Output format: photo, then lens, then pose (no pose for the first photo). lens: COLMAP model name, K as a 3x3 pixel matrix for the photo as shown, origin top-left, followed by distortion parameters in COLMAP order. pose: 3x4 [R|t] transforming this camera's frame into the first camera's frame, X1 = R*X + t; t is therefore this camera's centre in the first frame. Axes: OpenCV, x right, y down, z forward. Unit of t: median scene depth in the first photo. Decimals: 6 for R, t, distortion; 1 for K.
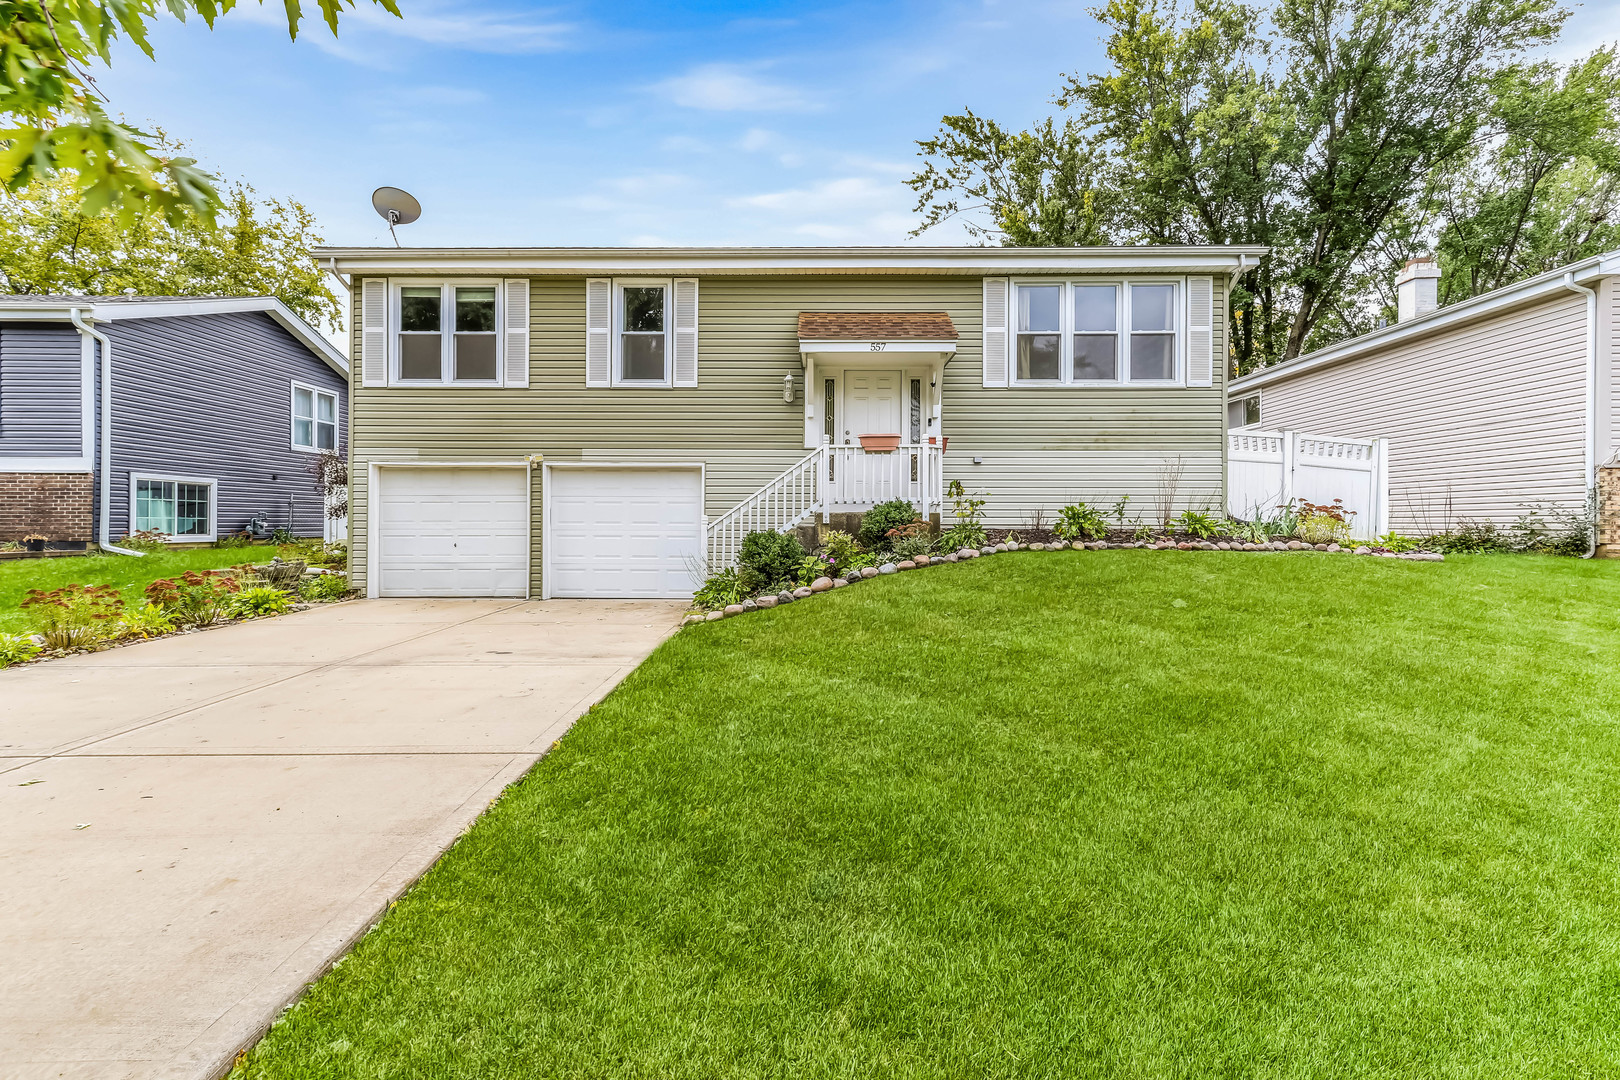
lens RADIAL K [[767.6, 0, 809.4], [0, 767.6, 526.4], [0, 0, 1]] dist [0.015775, 0.000623]
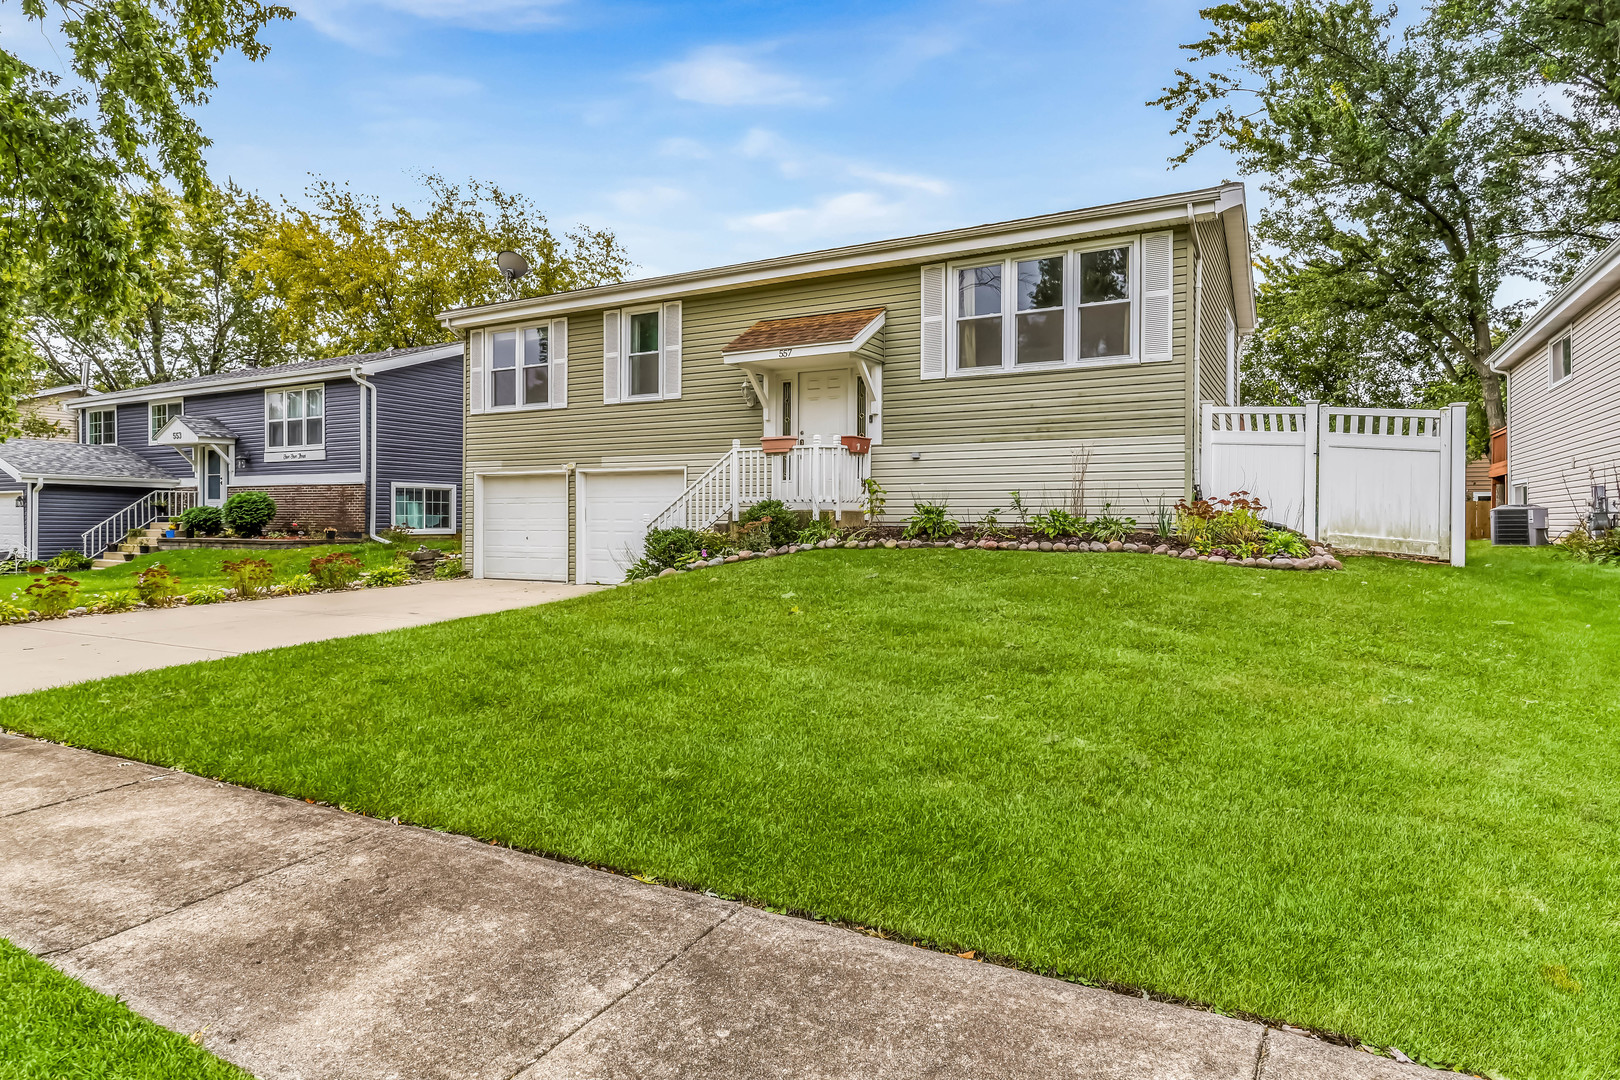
lens RADIAL K [[912.7, 0, 810.0], [0, 912.7, 540.0], [0, 0, 1]] dist [0.003365, 0.000374]
pose [[0.879893, 0.011537, -0.475032, 0.647039], [-0.002340, 0.999798, 0.019947, -0.002277], [0.475166, -0.016439, 0.879742, -0.078911]]
